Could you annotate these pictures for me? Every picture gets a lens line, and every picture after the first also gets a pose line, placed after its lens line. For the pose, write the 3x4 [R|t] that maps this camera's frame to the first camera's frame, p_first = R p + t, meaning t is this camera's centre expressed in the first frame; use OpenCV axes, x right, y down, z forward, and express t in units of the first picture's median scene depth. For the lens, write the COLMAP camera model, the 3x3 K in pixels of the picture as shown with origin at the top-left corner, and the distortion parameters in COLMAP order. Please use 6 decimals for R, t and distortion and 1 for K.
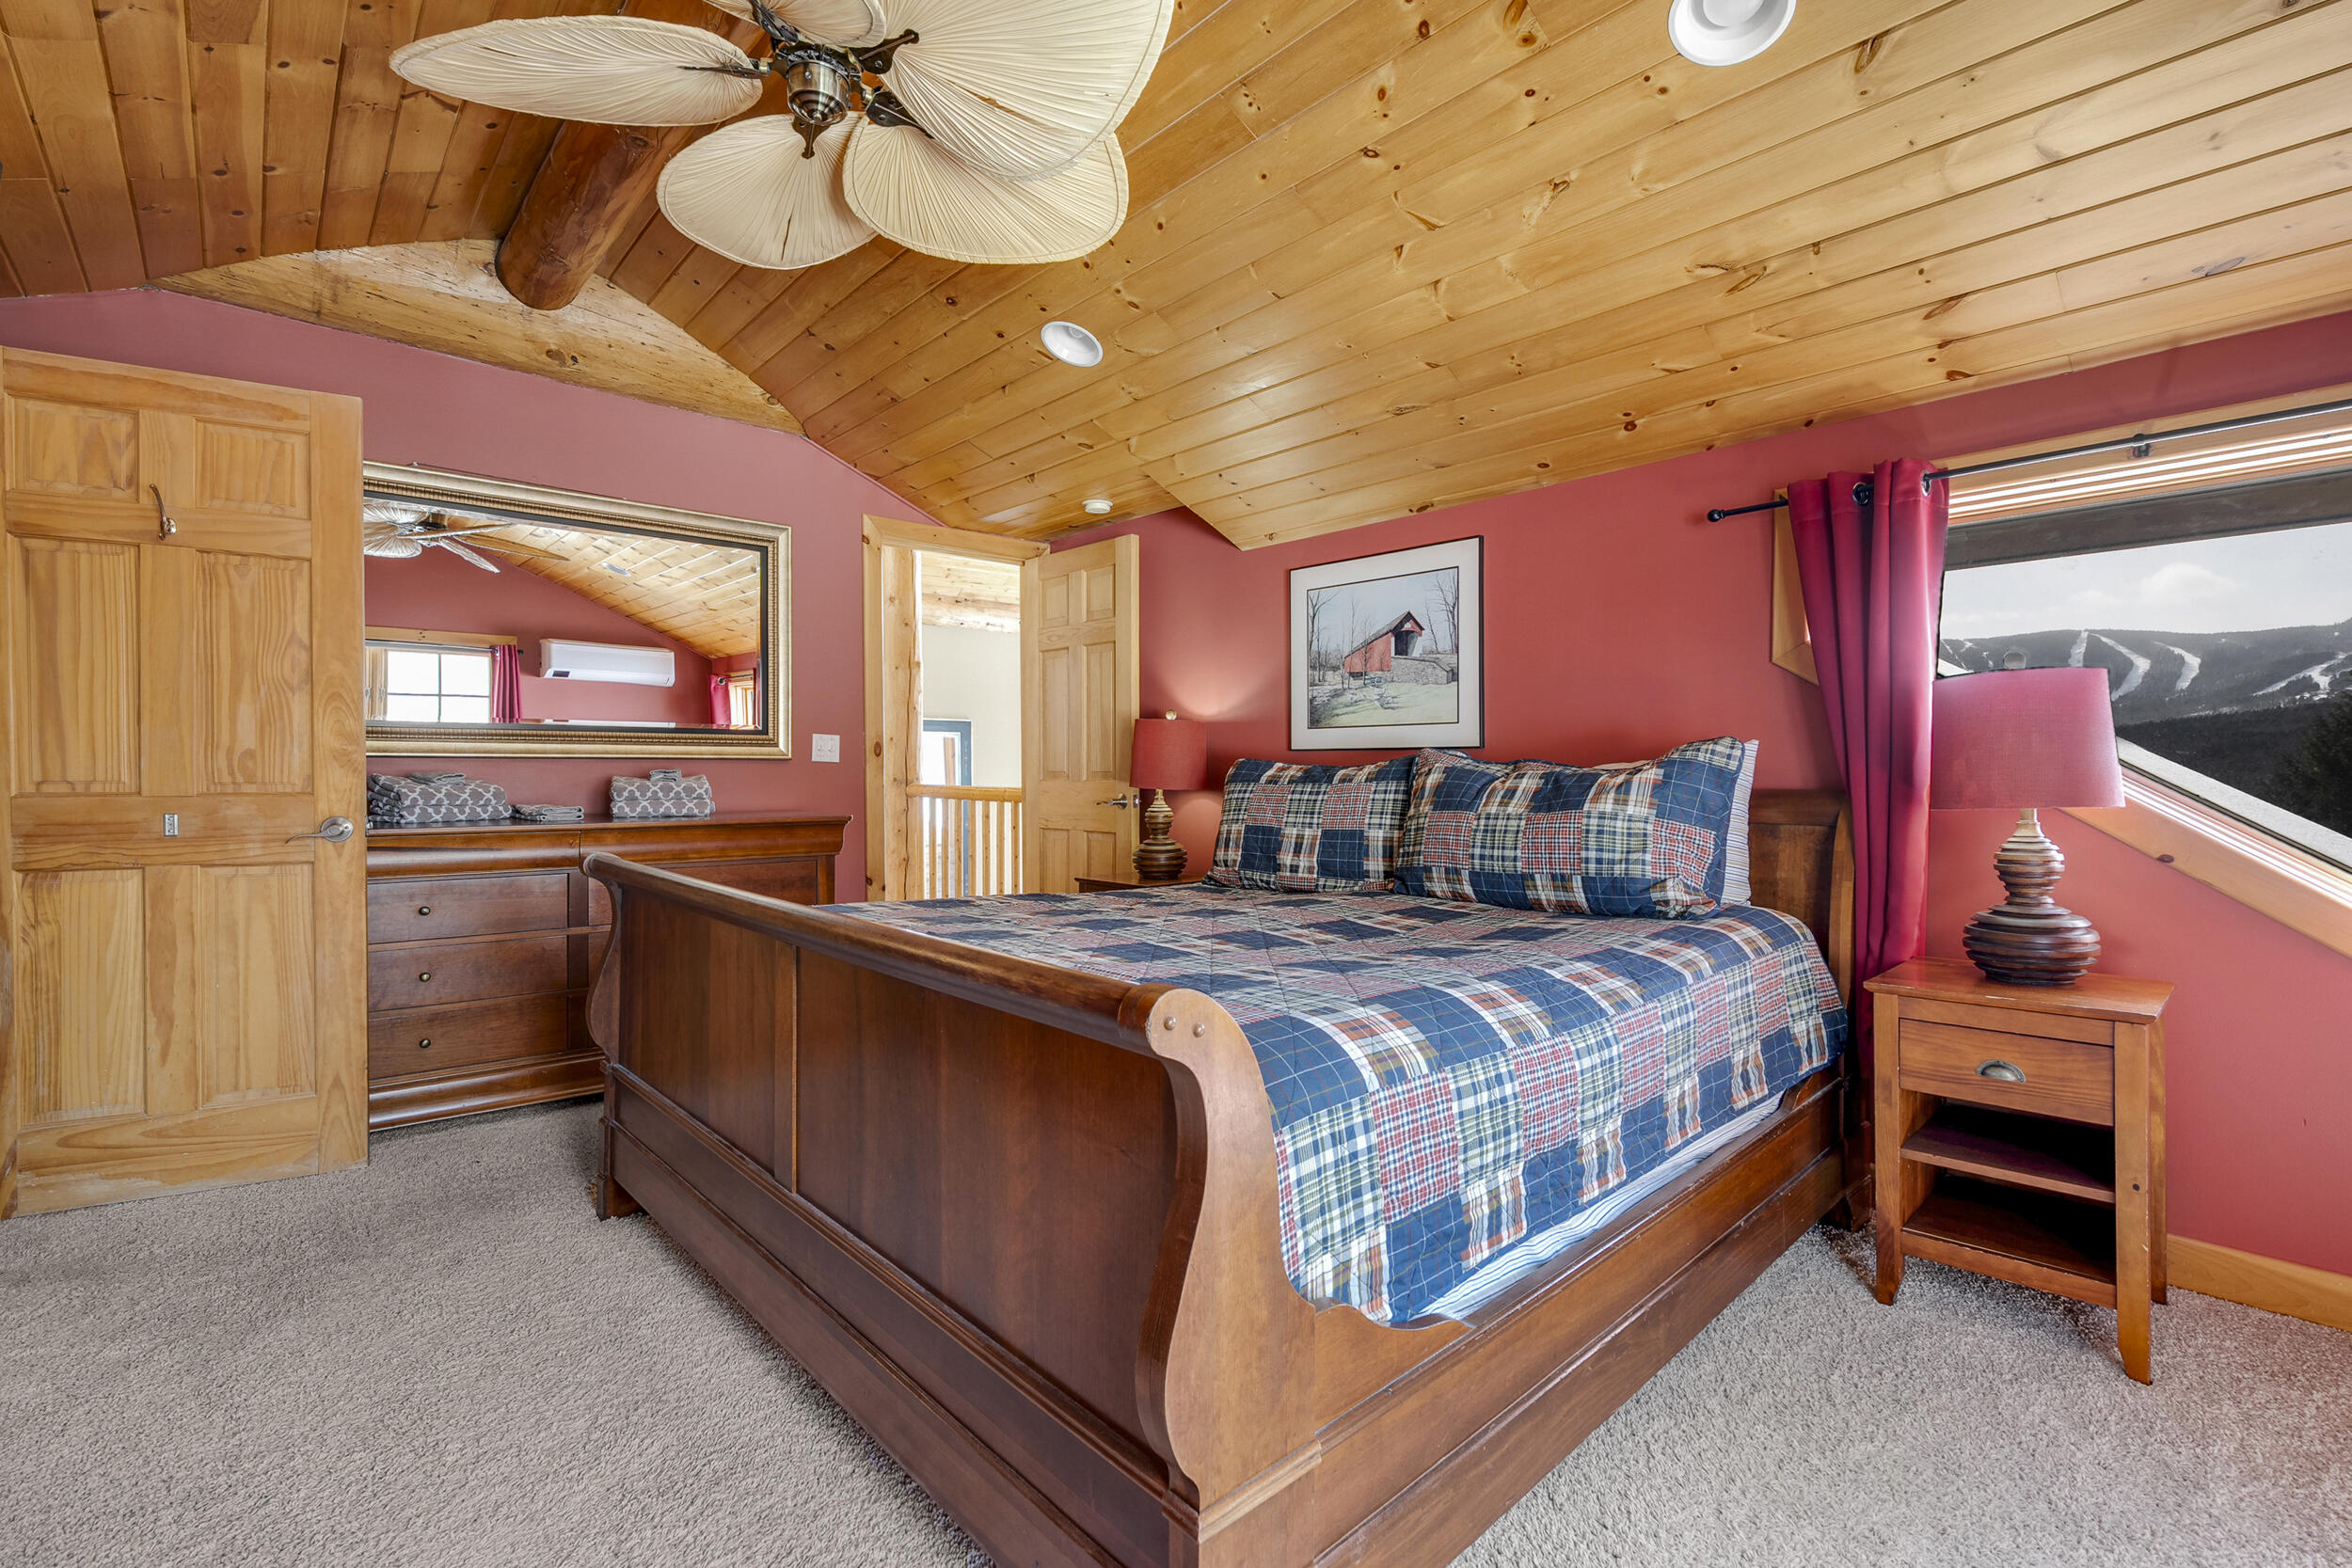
lens RADIAL K [[1058.5, 0, 1170.3], [0, 1058.5, 779.7], [0, 0, 1]] dist [-0.001253, -0.000067]
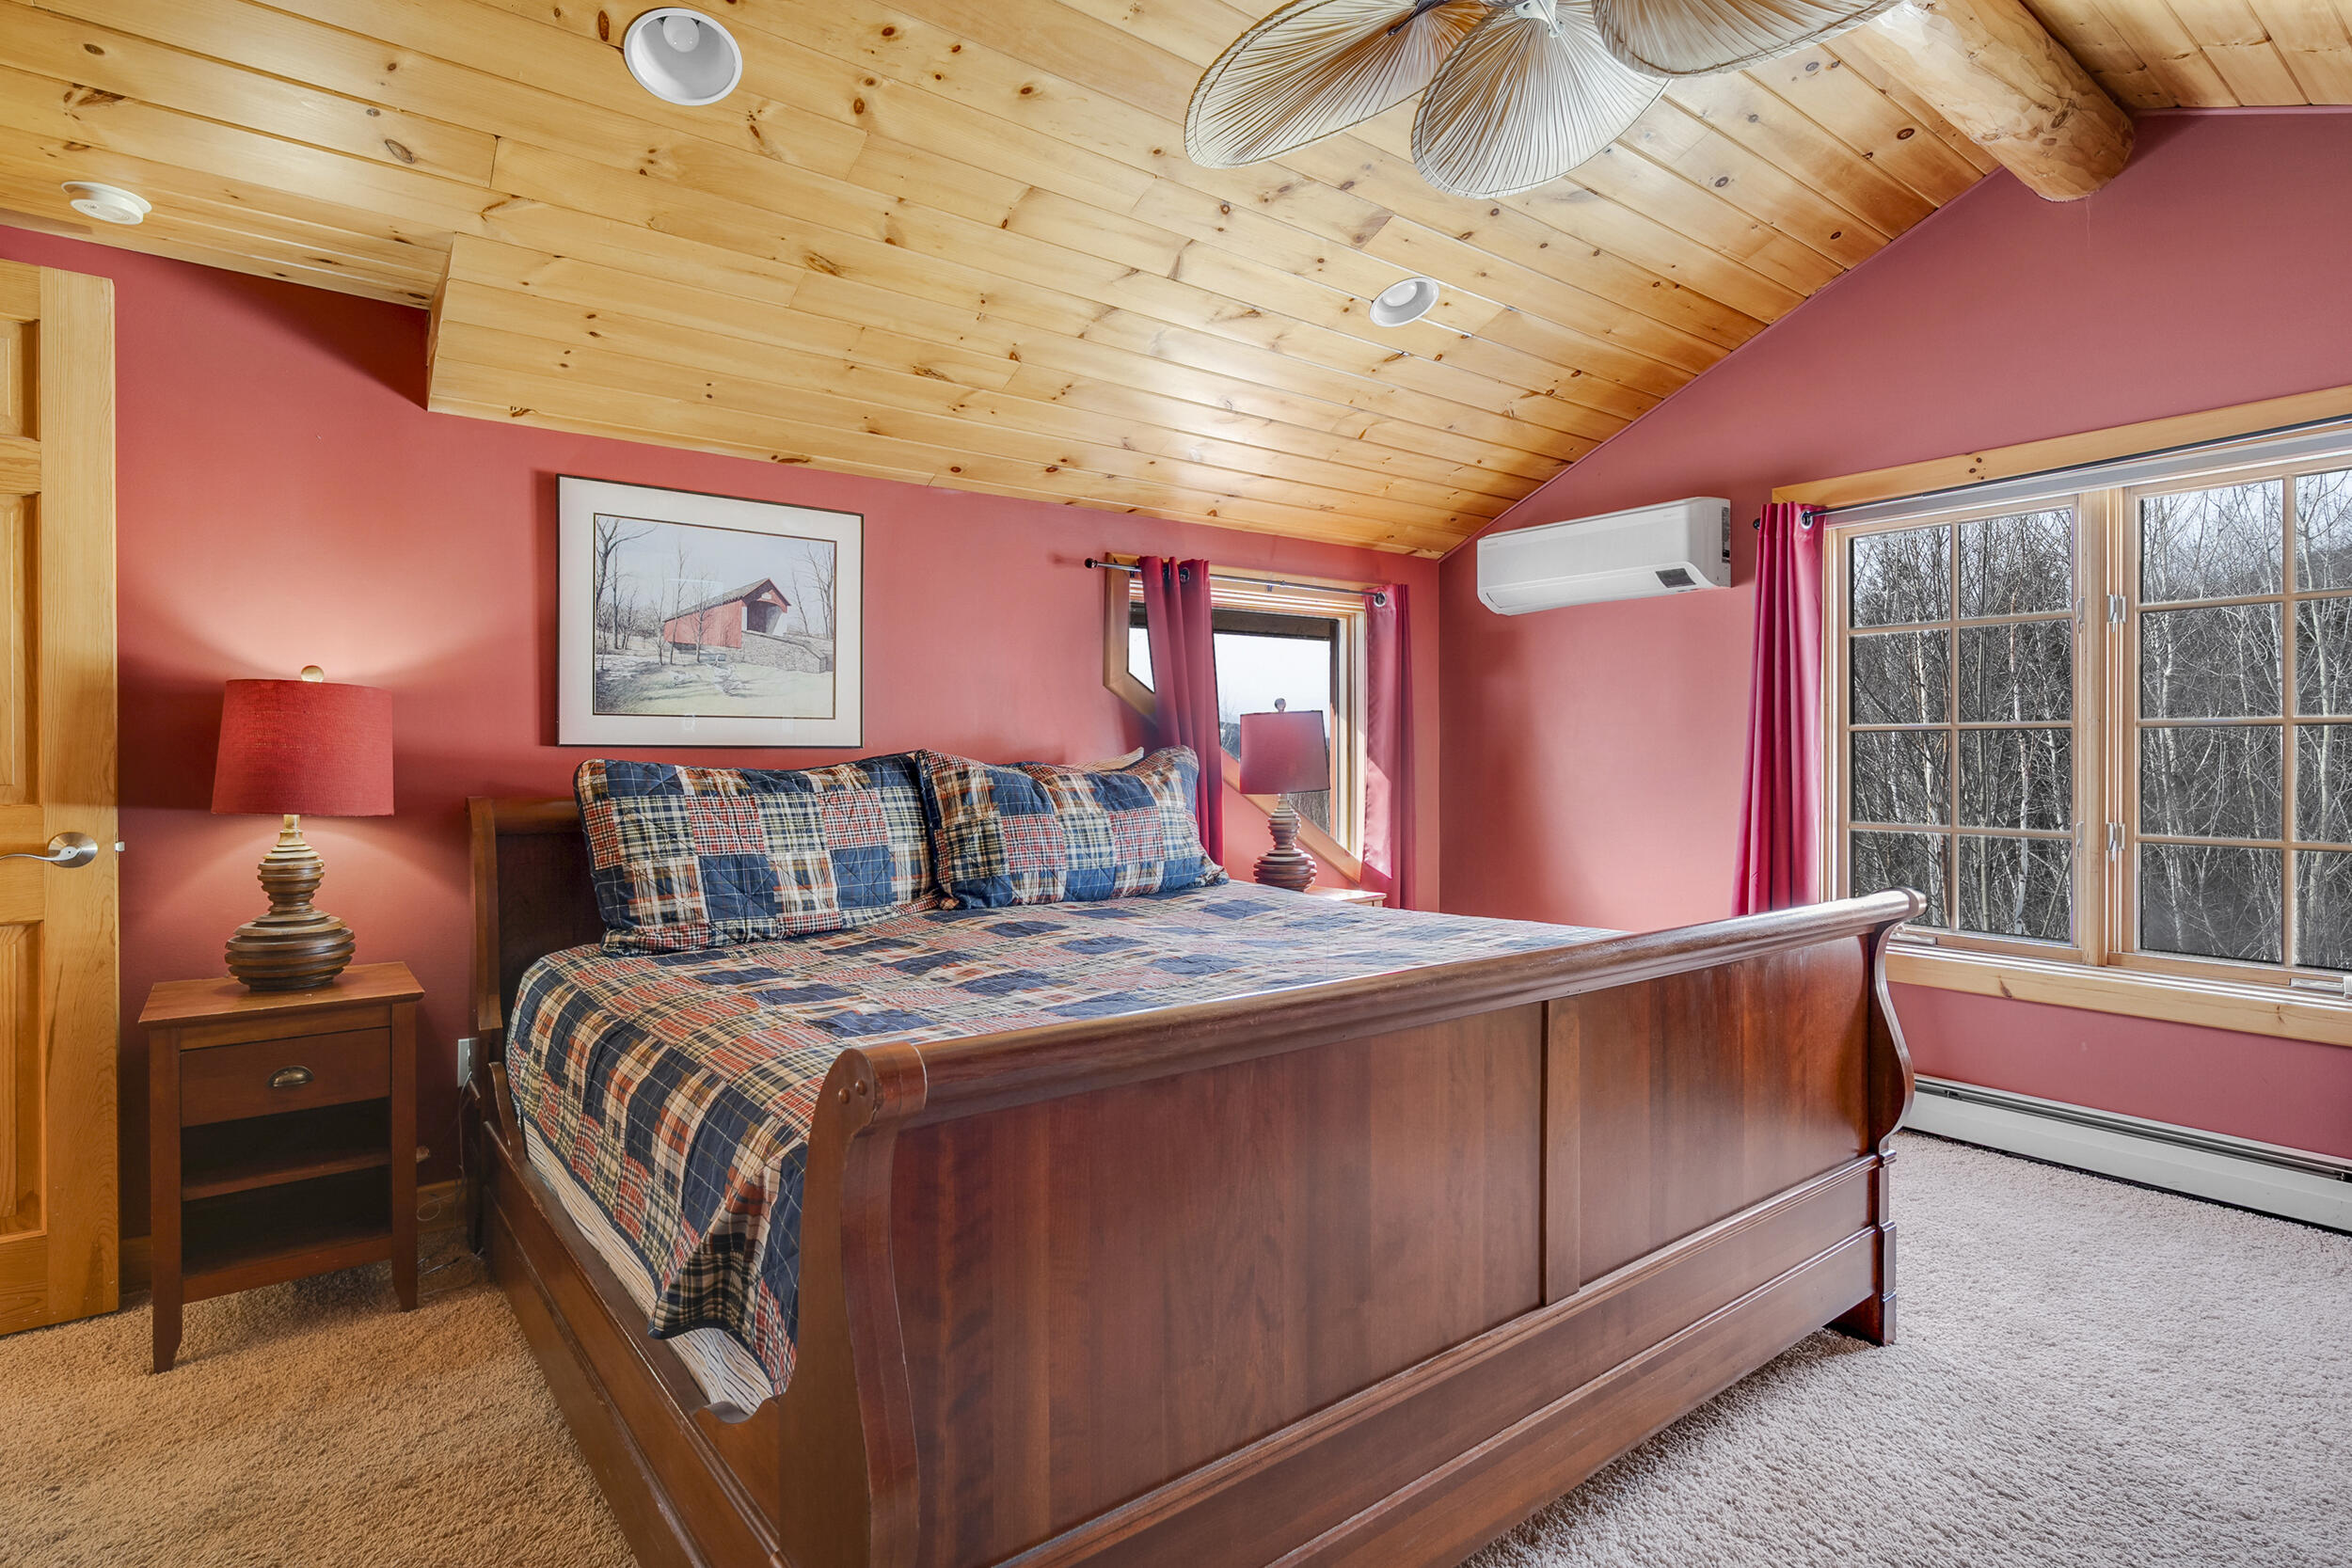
lens RADIAL K [[1200.1, 0, 1170.7], [0, 1200.1, 761.0], [0, 0, 1]] dist [0.003209, 0.000543]
pose [[0.088653, -0.005430, 0.996048, -0.692429], [0.011489, 0.999924, 0.004429, -0.019935], [-0.995996, 0.011051, 0.088708, 0.632564]]
